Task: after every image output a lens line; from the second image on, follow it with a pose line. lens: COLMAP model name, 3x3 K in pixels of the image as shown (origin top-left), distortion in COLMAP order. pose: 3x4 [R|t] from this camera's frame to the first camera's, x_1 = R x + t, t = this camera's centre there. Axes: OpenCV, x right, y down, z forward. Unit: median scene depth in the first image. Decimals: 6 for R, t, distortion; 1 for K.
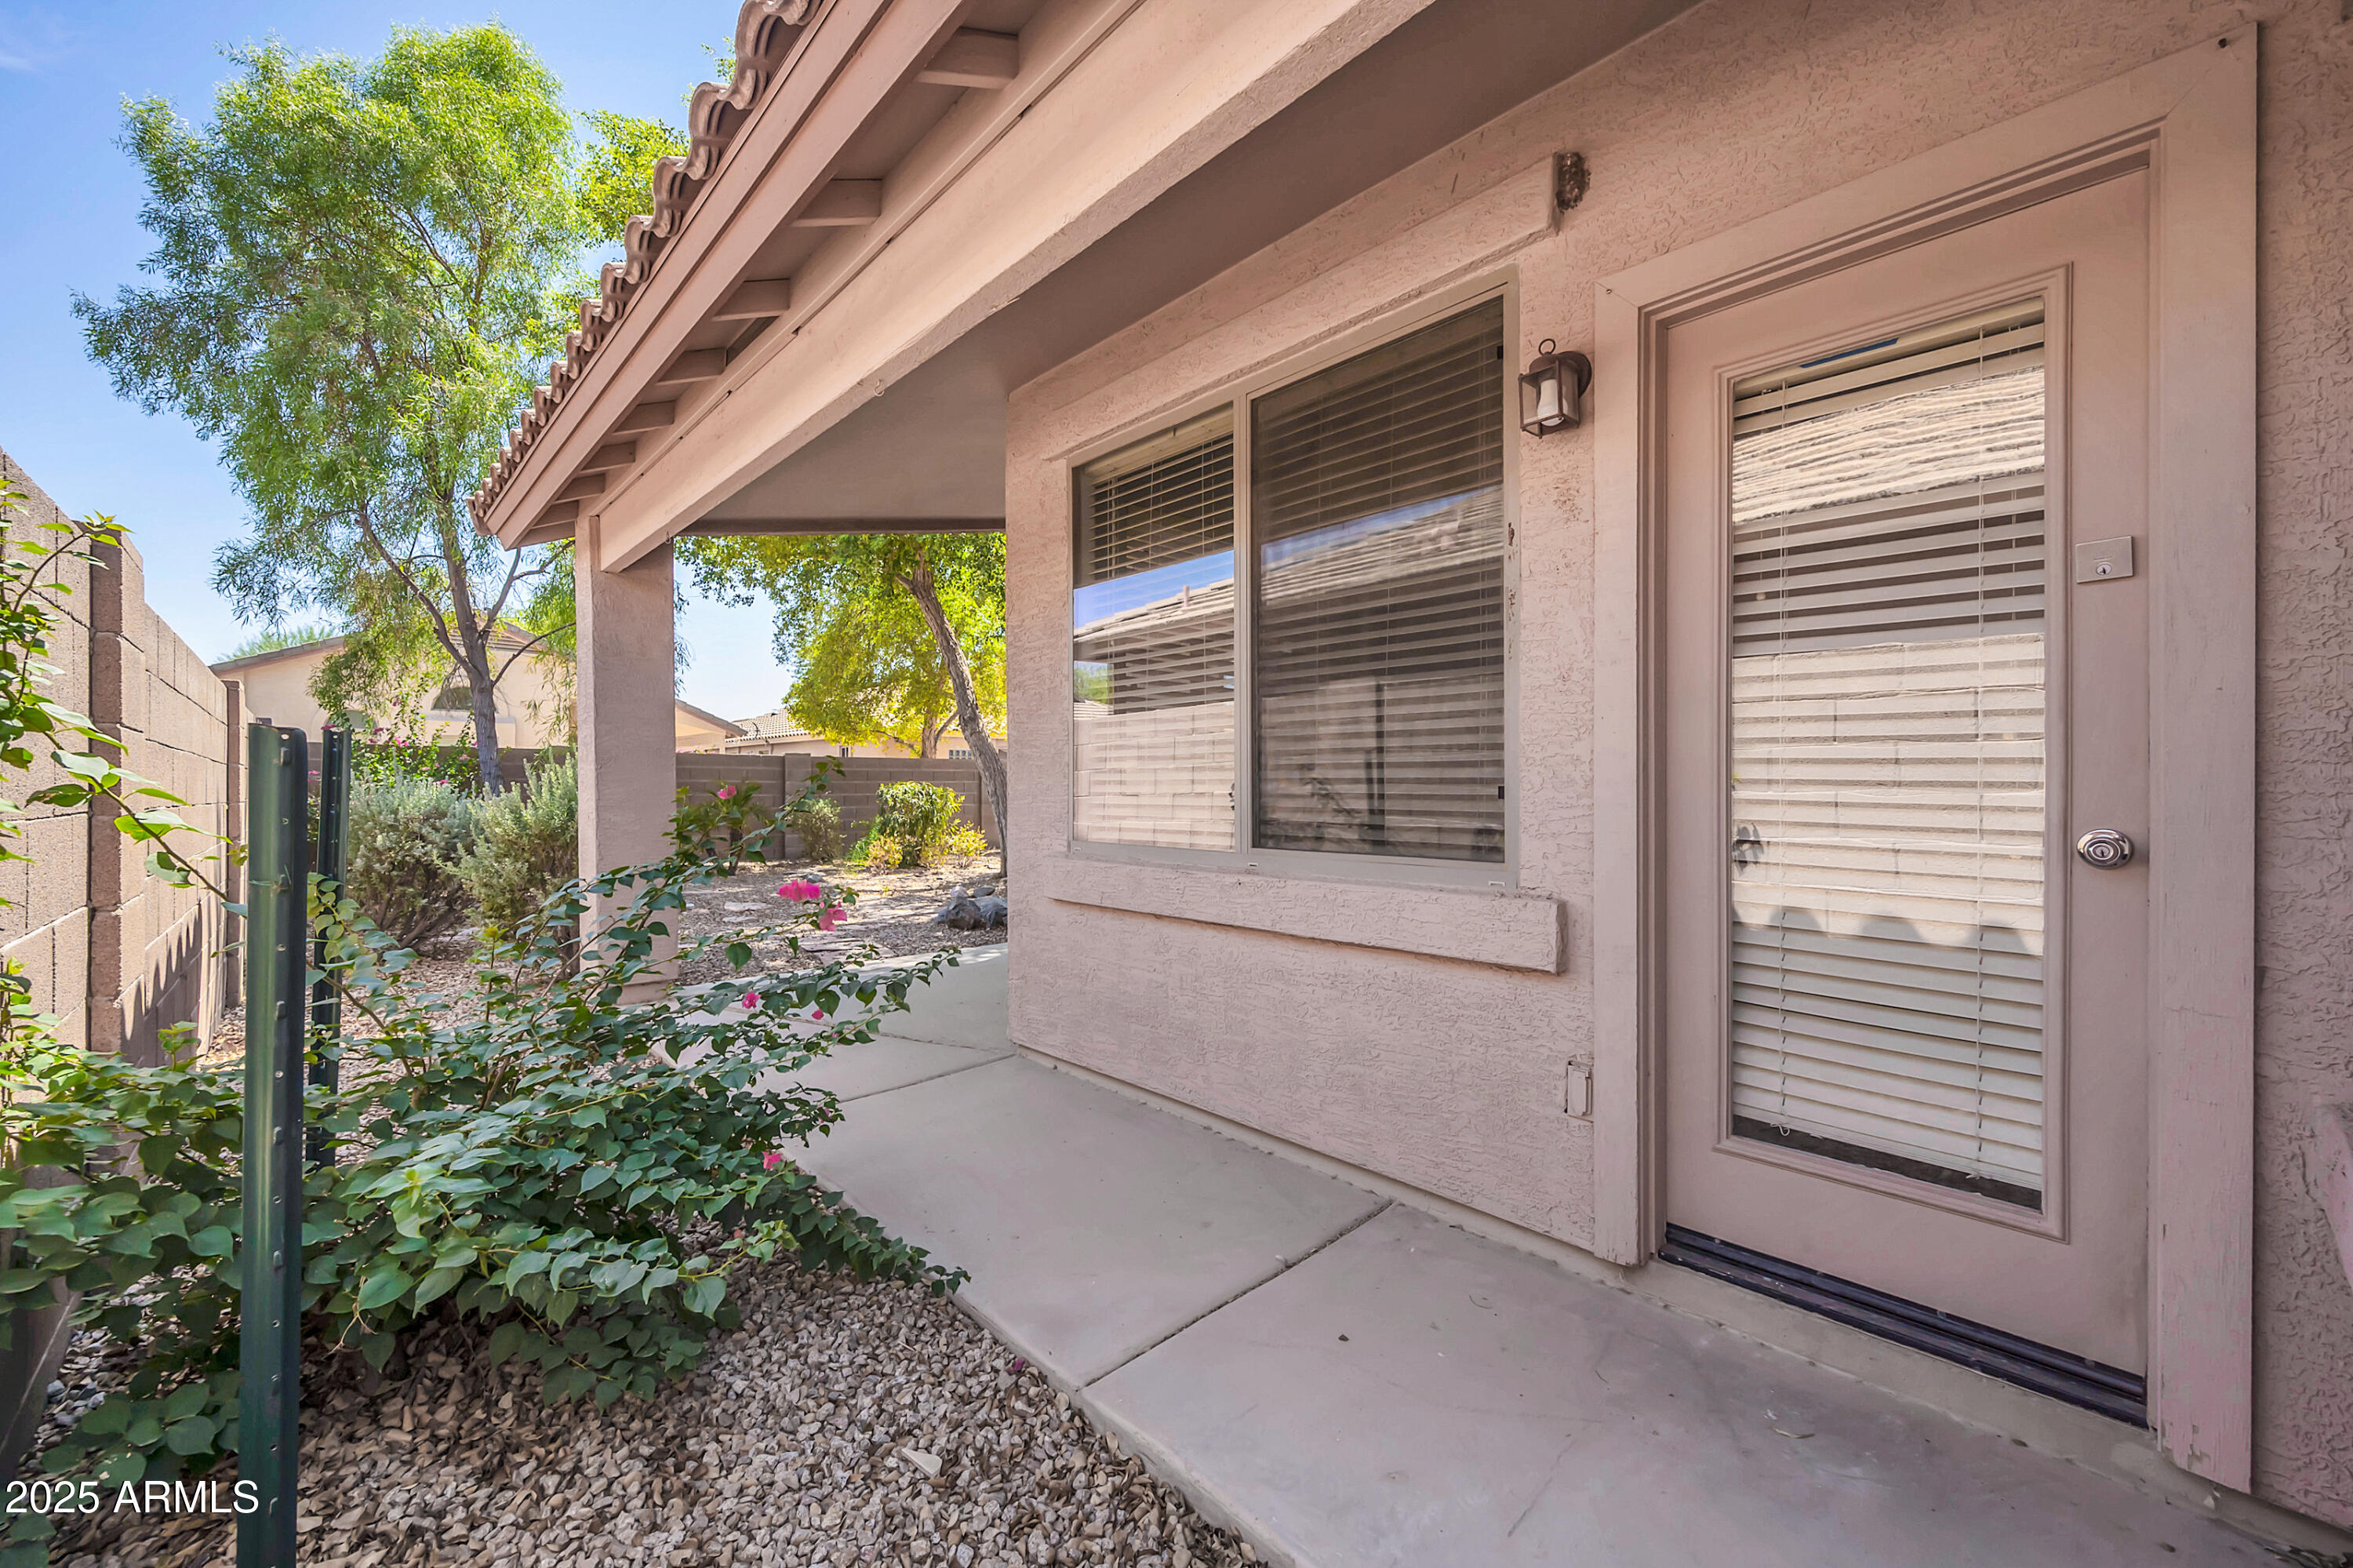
lens RADIAL K [[934.7, 0, 1176.5], [0, 934.7, 784.0], [0, 0, 1]] dist [0.000731, 0.000086]
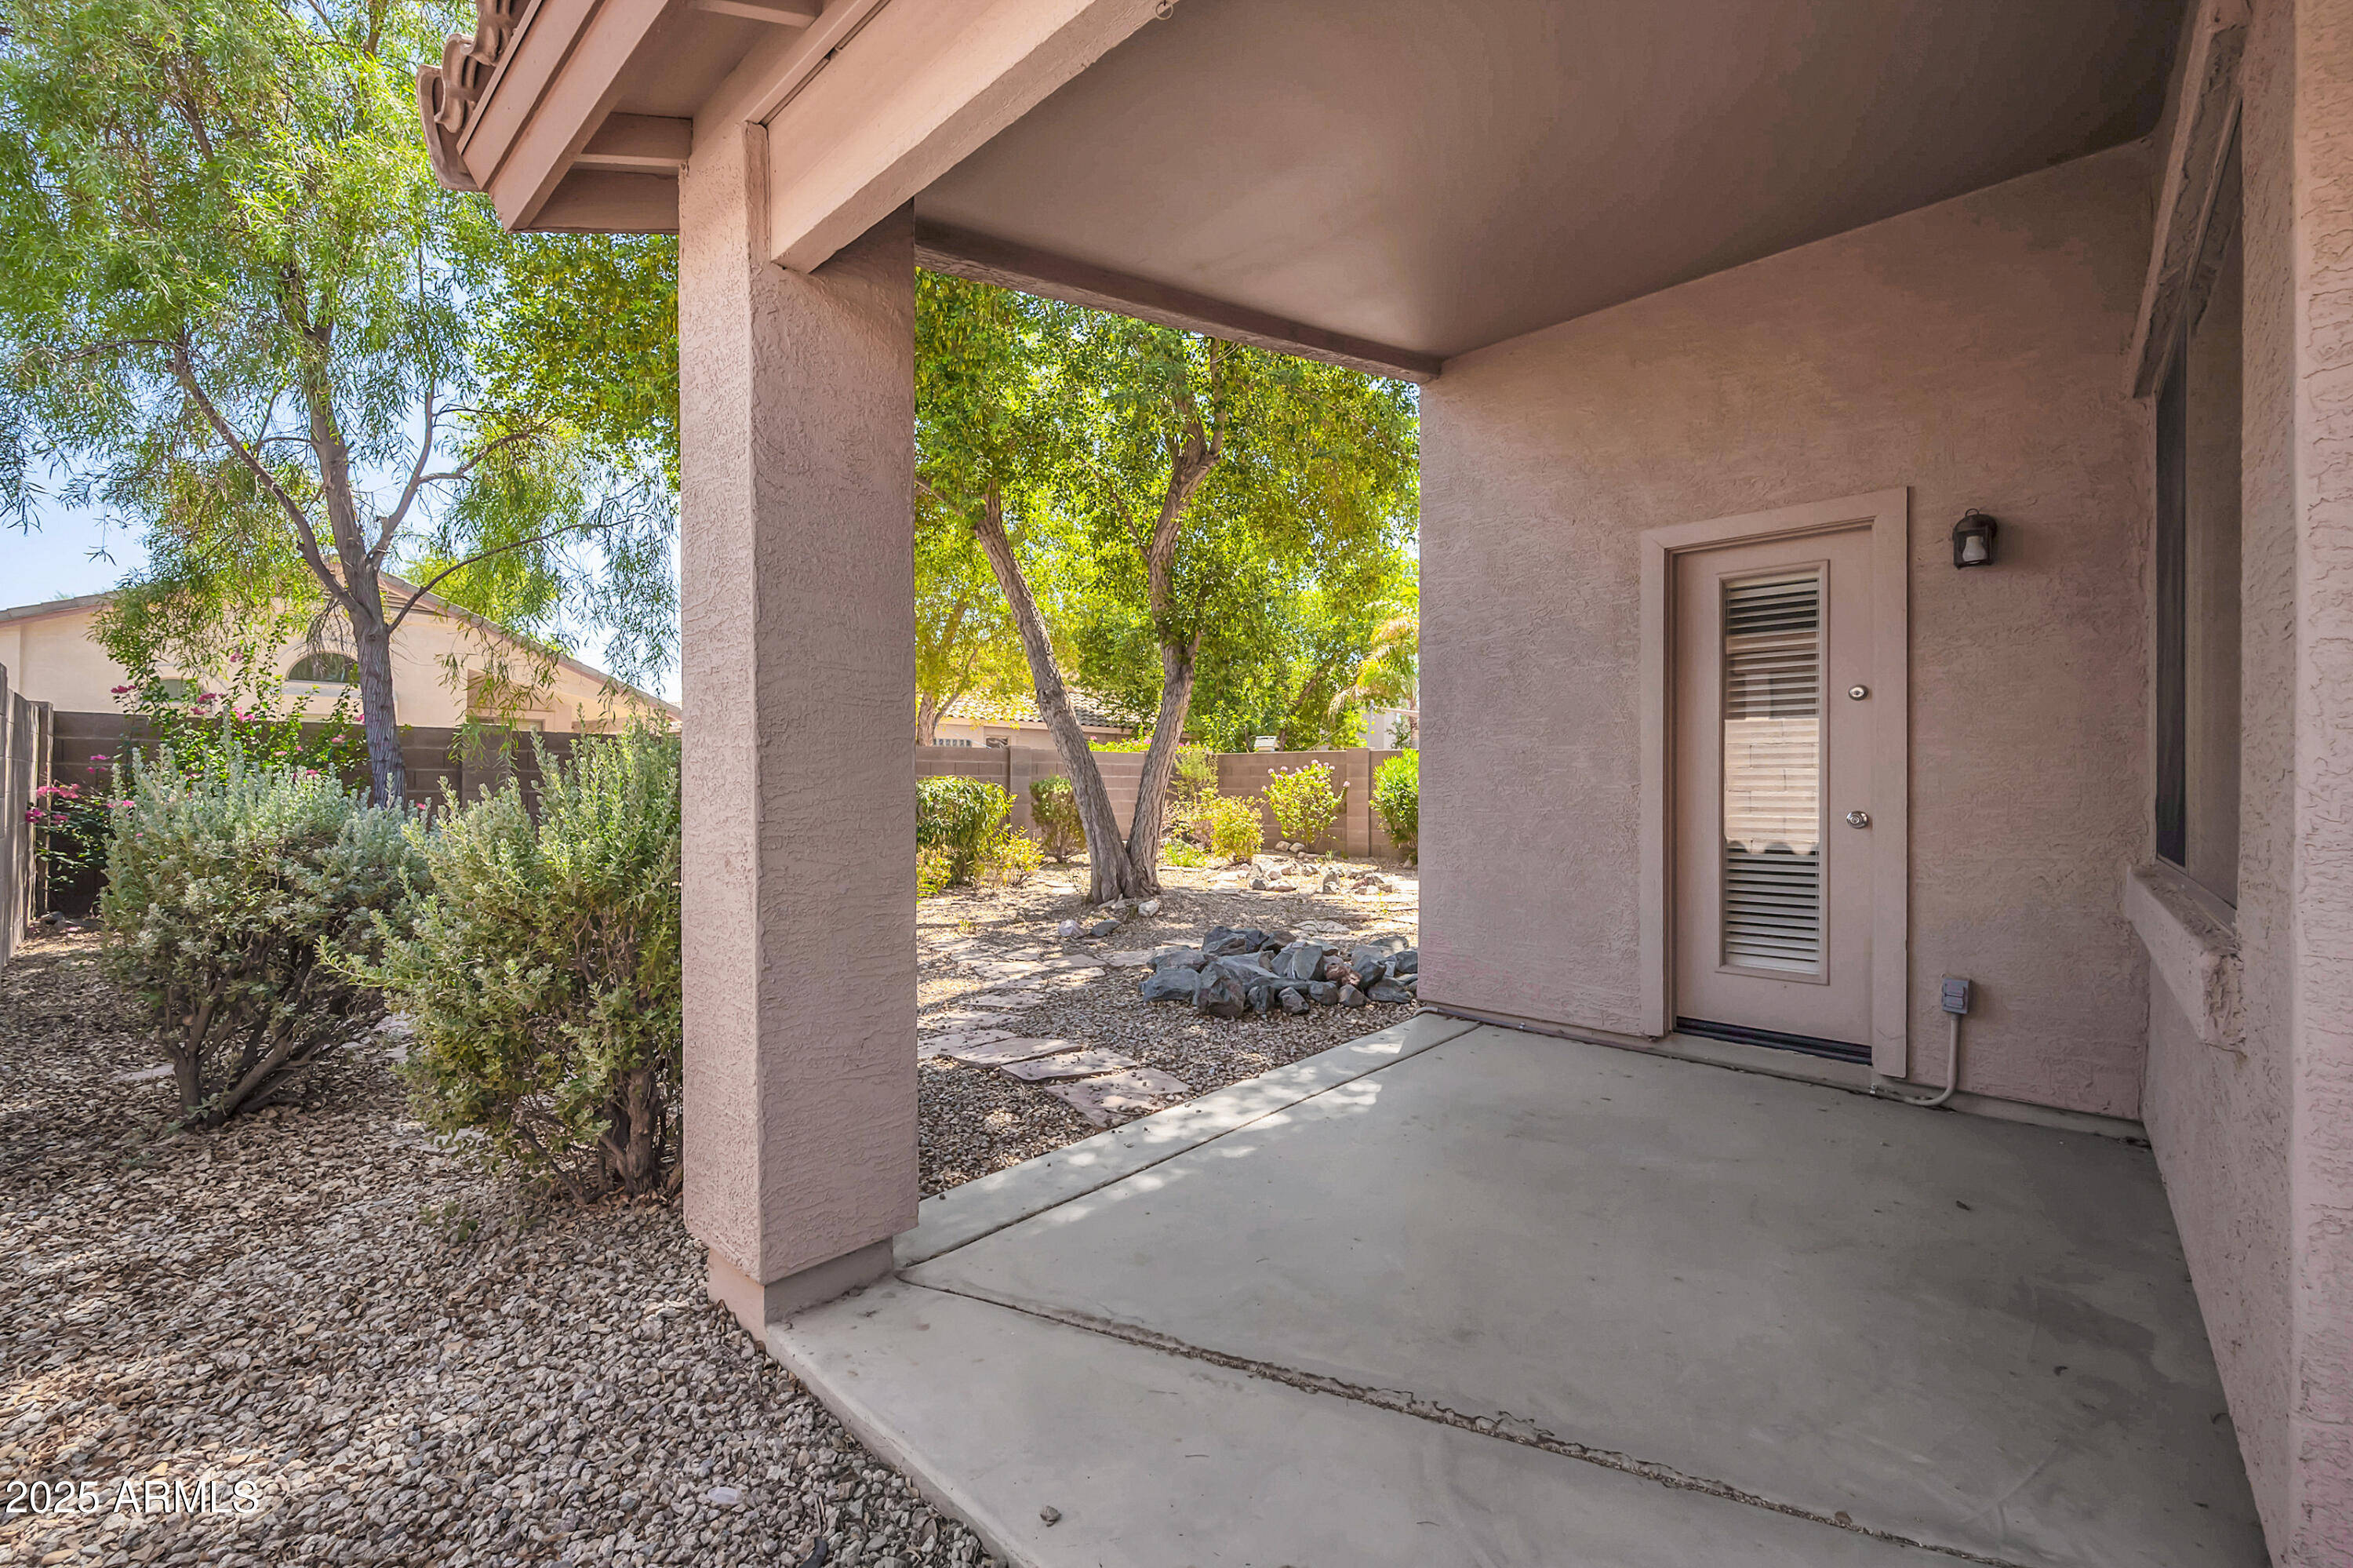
lens RADIAL K [[943.4, 0, 1186.0], [0, 943.4, 779.2], [0, 0, 1]] dist [-0.007164, -0.000034]
pose [[0.995458, 0.003919, 0.095124, -0.221363], [-0.003975, 0.999992, 0.000405, -0.000985], [-0.095122, -0.000782, 0.995465, 0.268972]]
